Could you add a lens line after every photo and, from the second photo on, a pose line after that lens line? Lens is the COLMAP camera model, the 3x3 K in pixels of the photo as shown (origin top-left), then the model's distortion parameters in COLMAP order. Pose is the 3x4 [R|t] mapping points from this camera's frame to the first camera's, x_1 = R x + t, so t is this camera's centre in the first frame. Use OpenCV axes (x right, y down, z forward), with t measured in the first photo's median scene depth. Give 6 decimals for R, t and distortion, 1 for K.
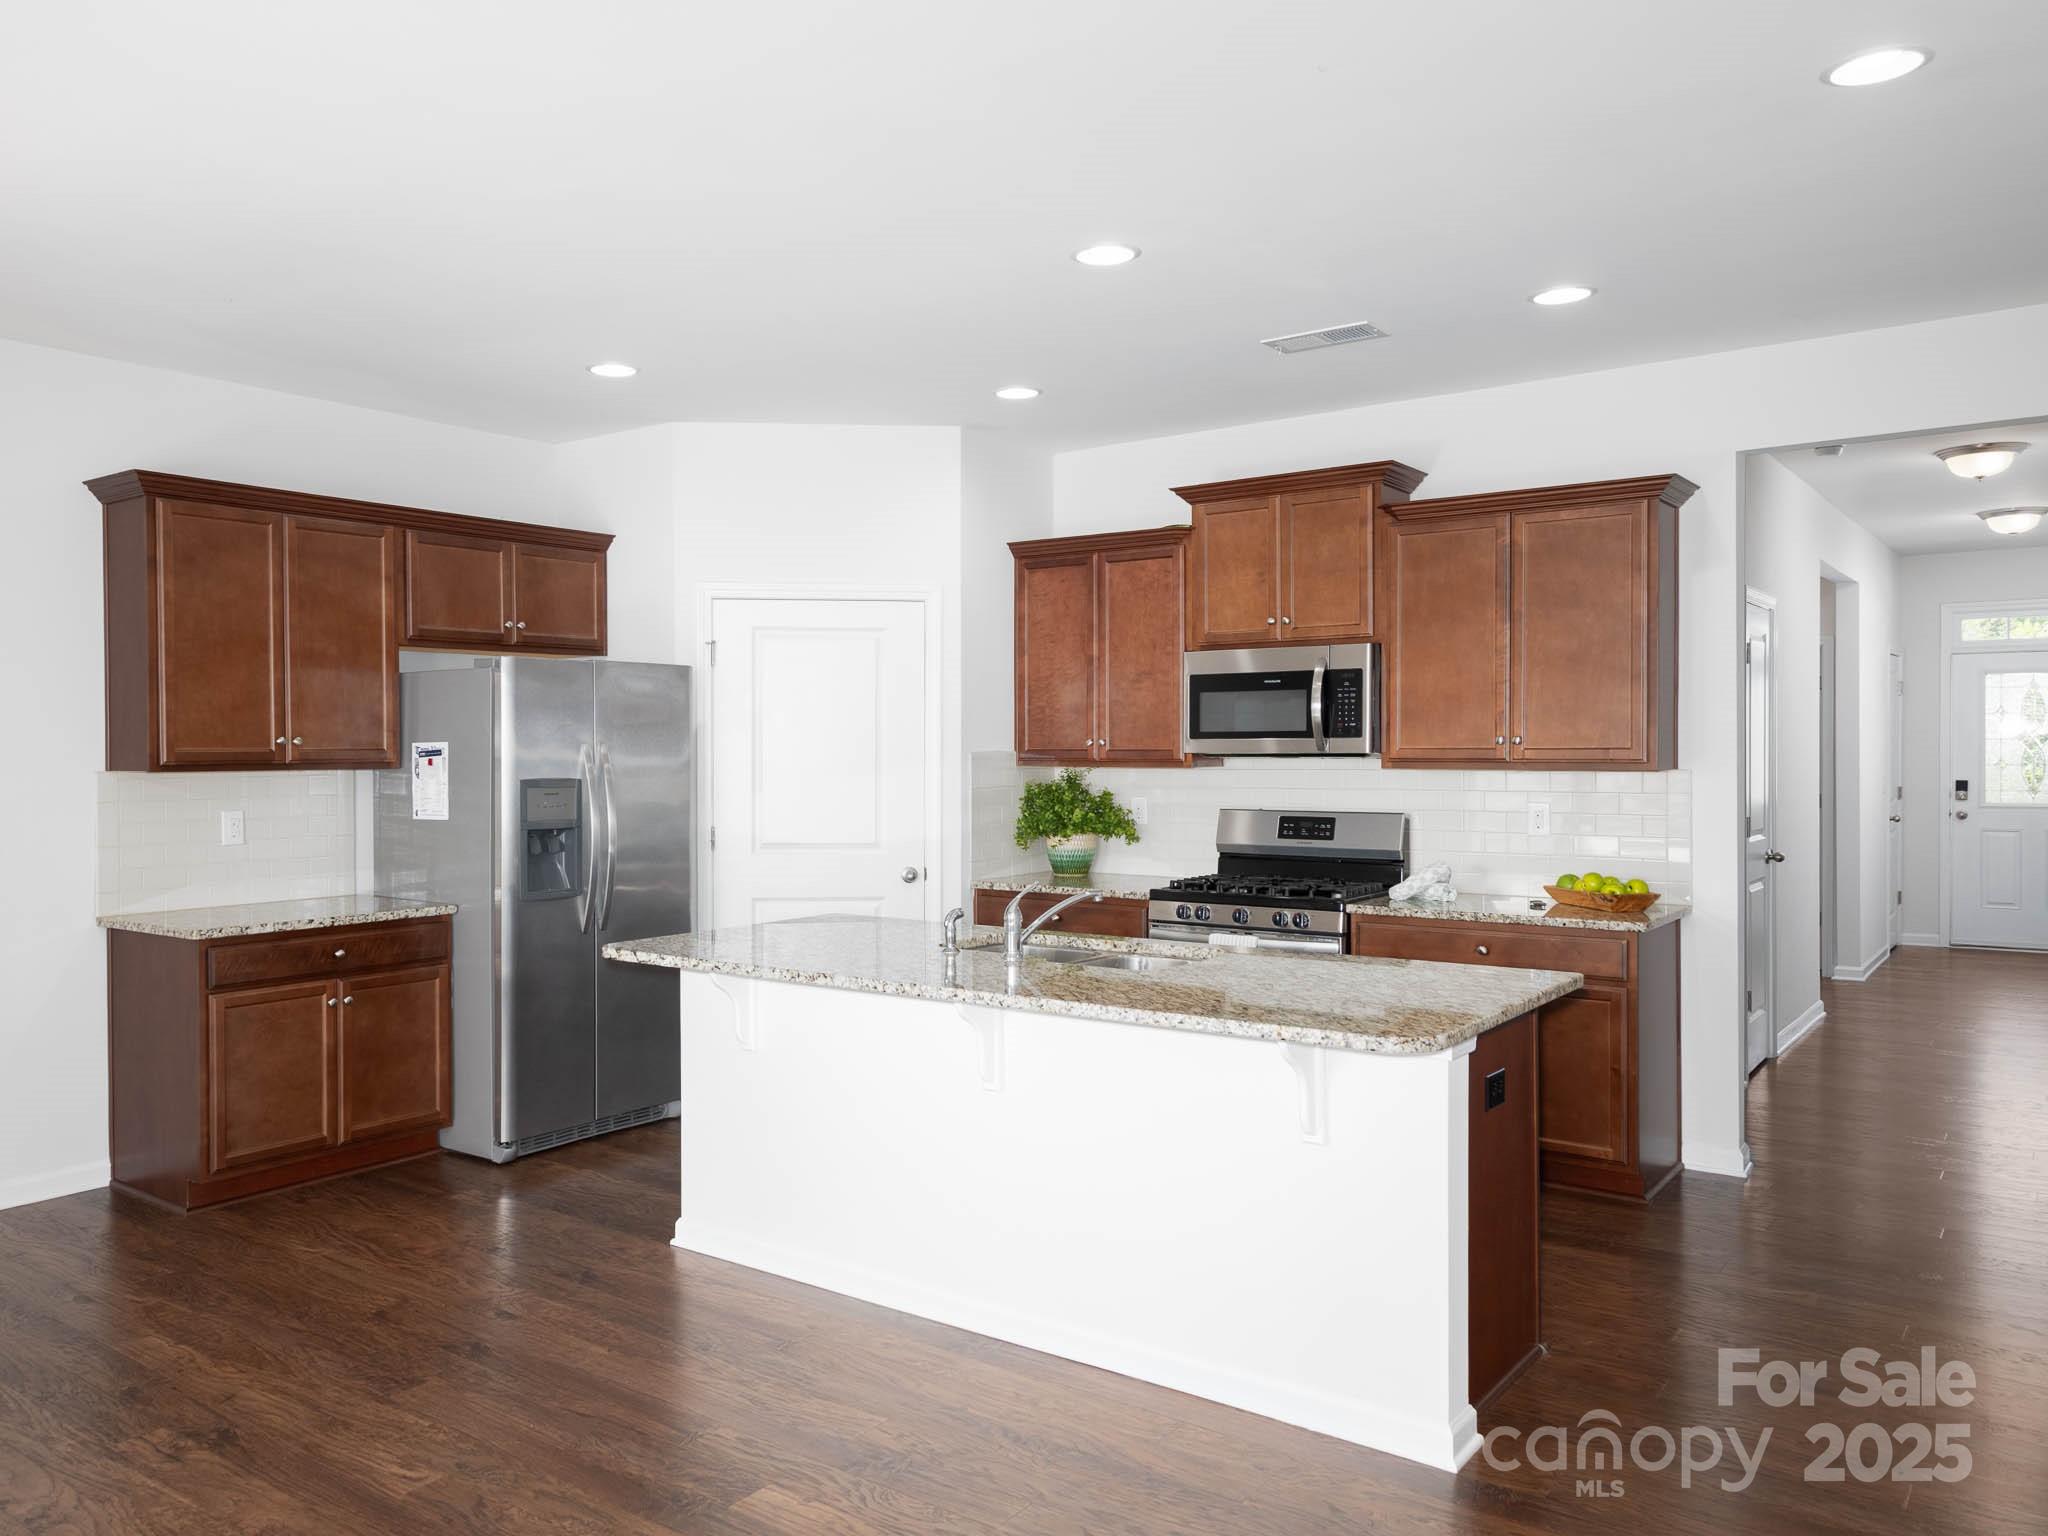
lens RADIAL K [[1515.0, 0, 1005.5], [0, 1515.0, 762.9], [0, 0, 1]] dist [-0.008145, -0.002147]
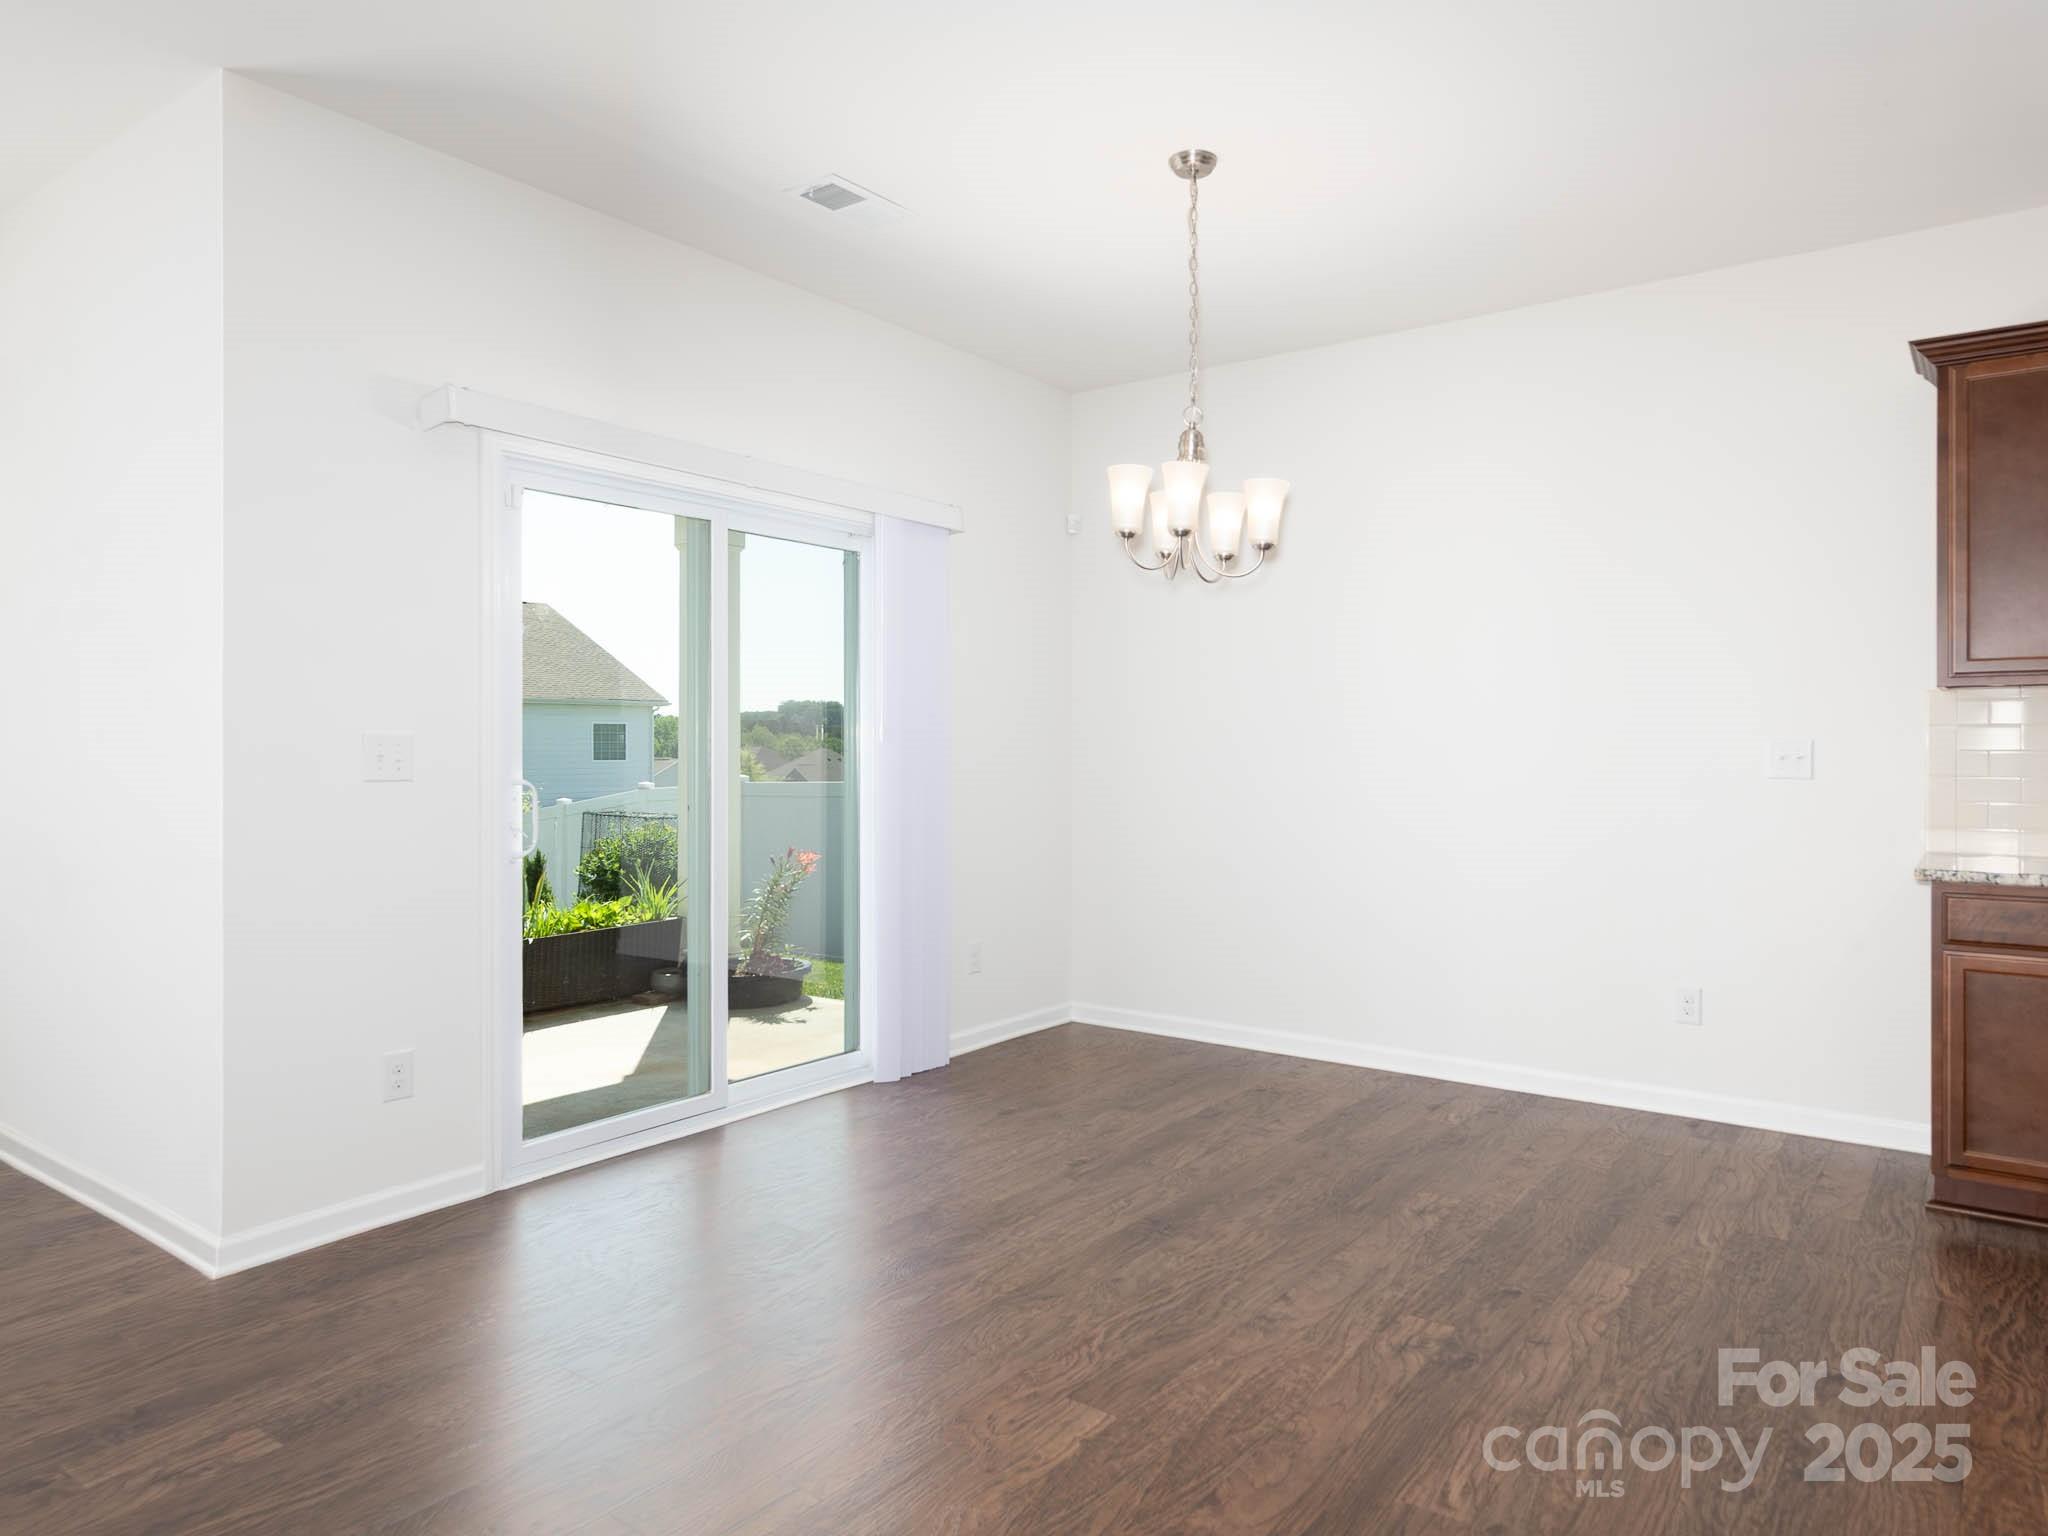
lens RADIAL K [[1289.9, 0, 1021.9], [0, 1289.9, 767.7], [0, 0, 1]] dist [0.003941, -0.002618]
pose [[-0.016731, 0.019859, -0.999663, 0.164221], [-0.015083, 0.999684, 0.020112, 0.040851], [0.999746, 0.015414, -0.016426, 0.441250]]
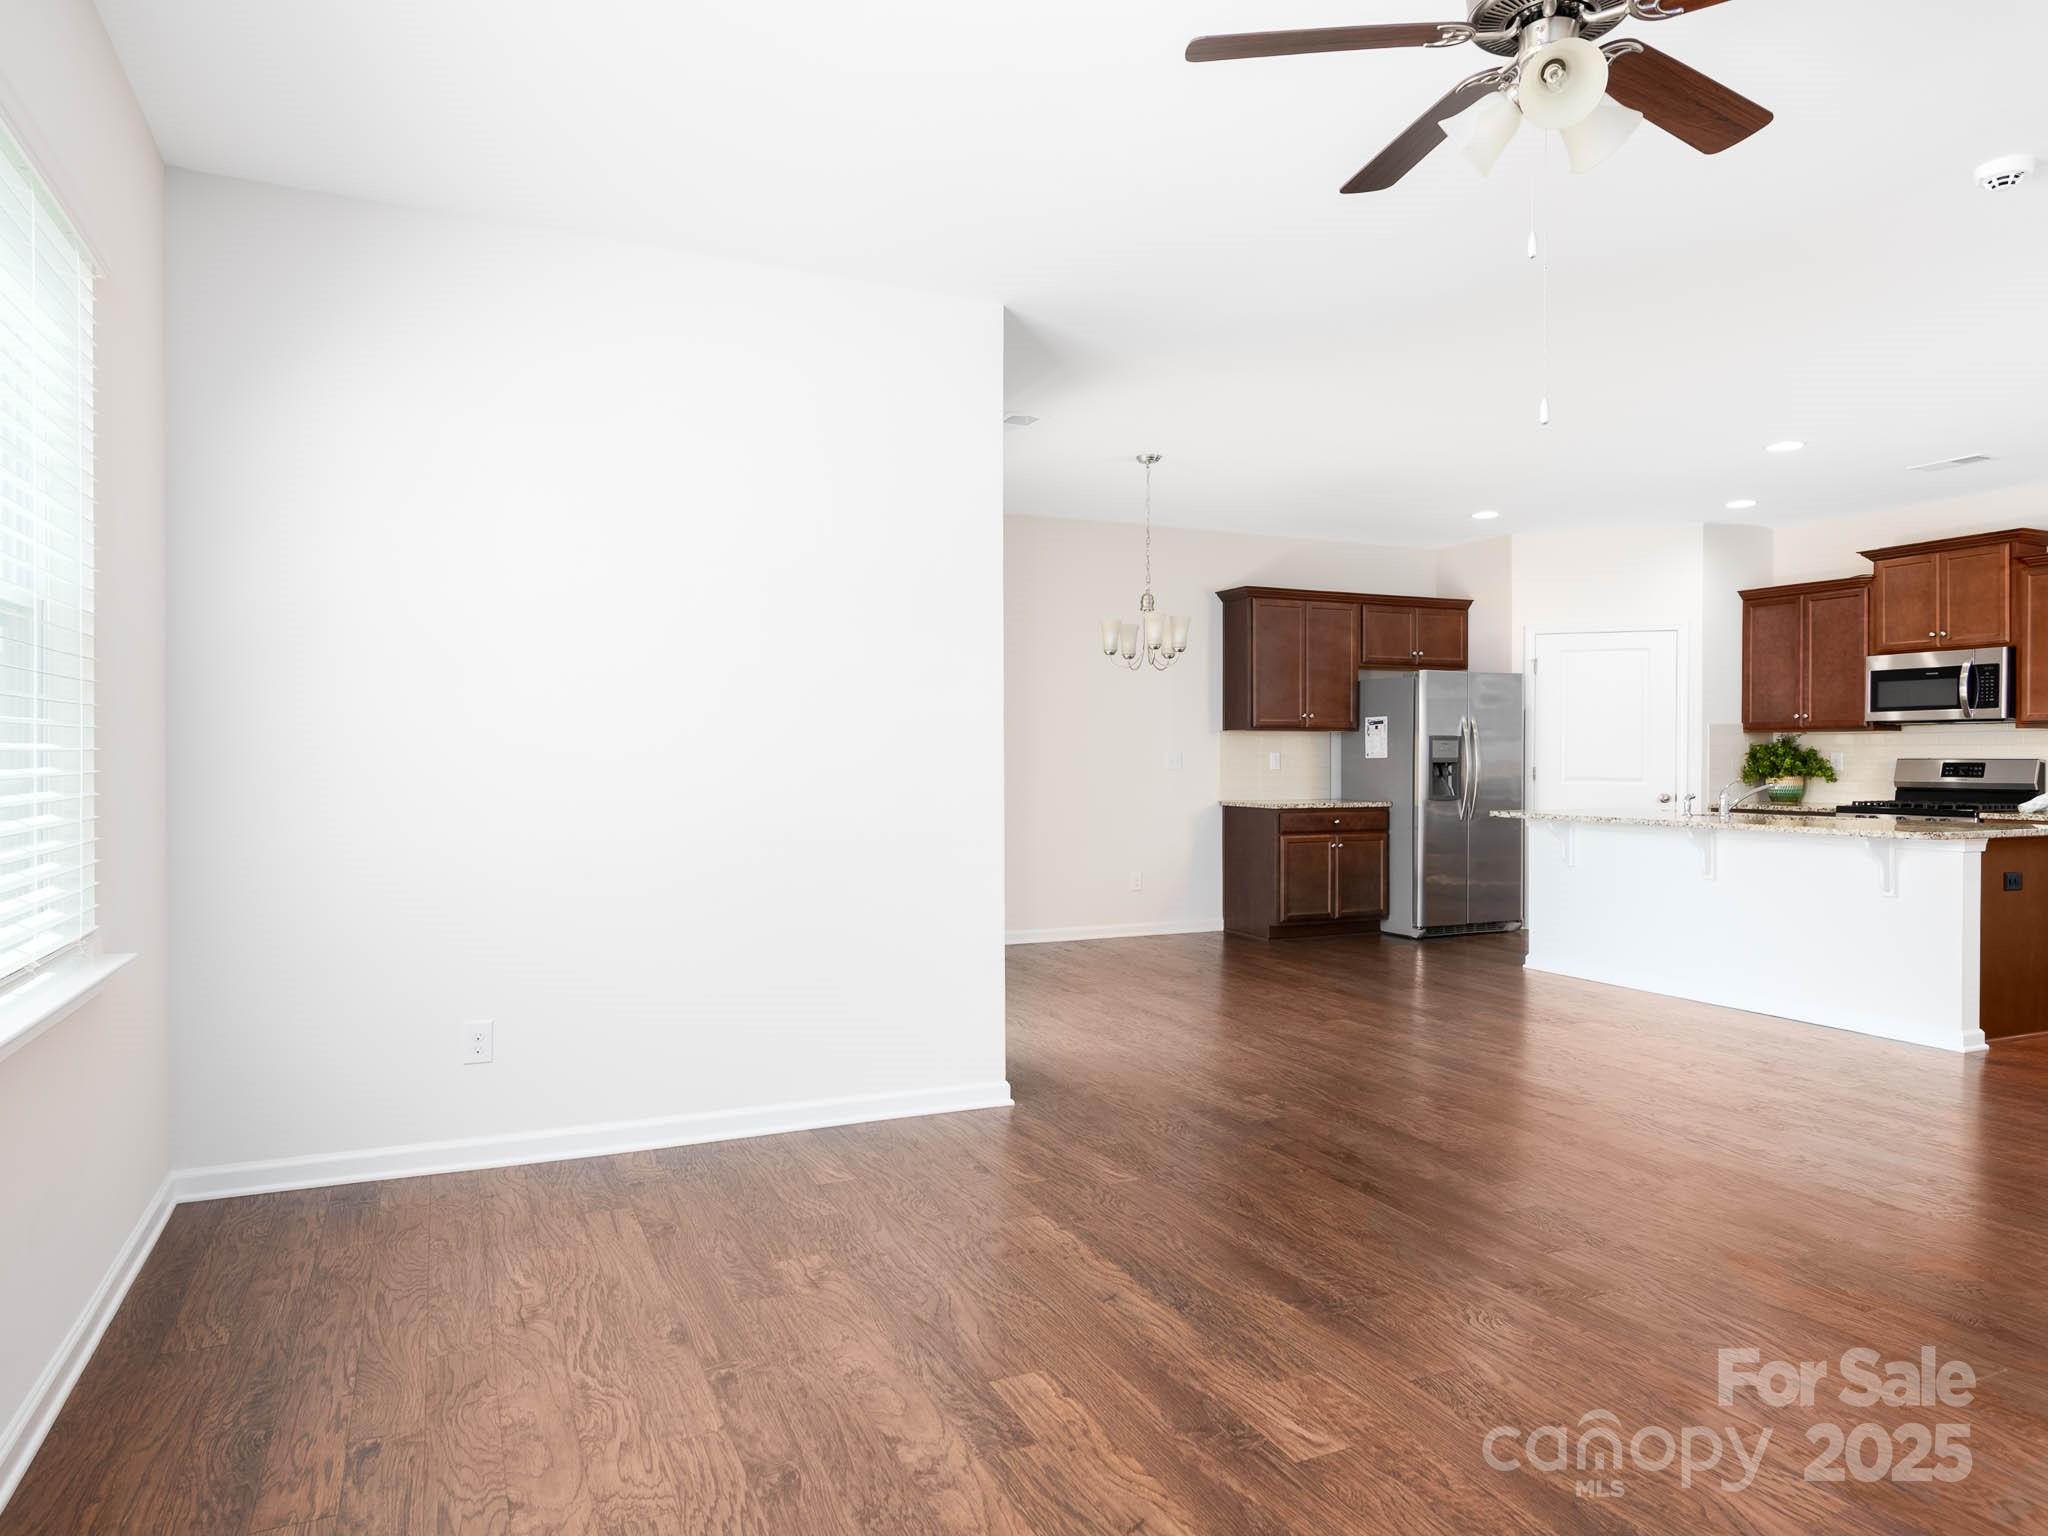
lens RADIAL K [[1289.9, 0, 955.7], [0, 1289.9, 746.7], [0, 0, 1]] dist [0.003941, -0.002618]
pose [[0.842441, 0.005003, -0.538765, 0.046916], [-0.013923, 0.999825, -0.012486, 0.051322], [0.538608, 0.018020, 0.842364, -0.649006]]
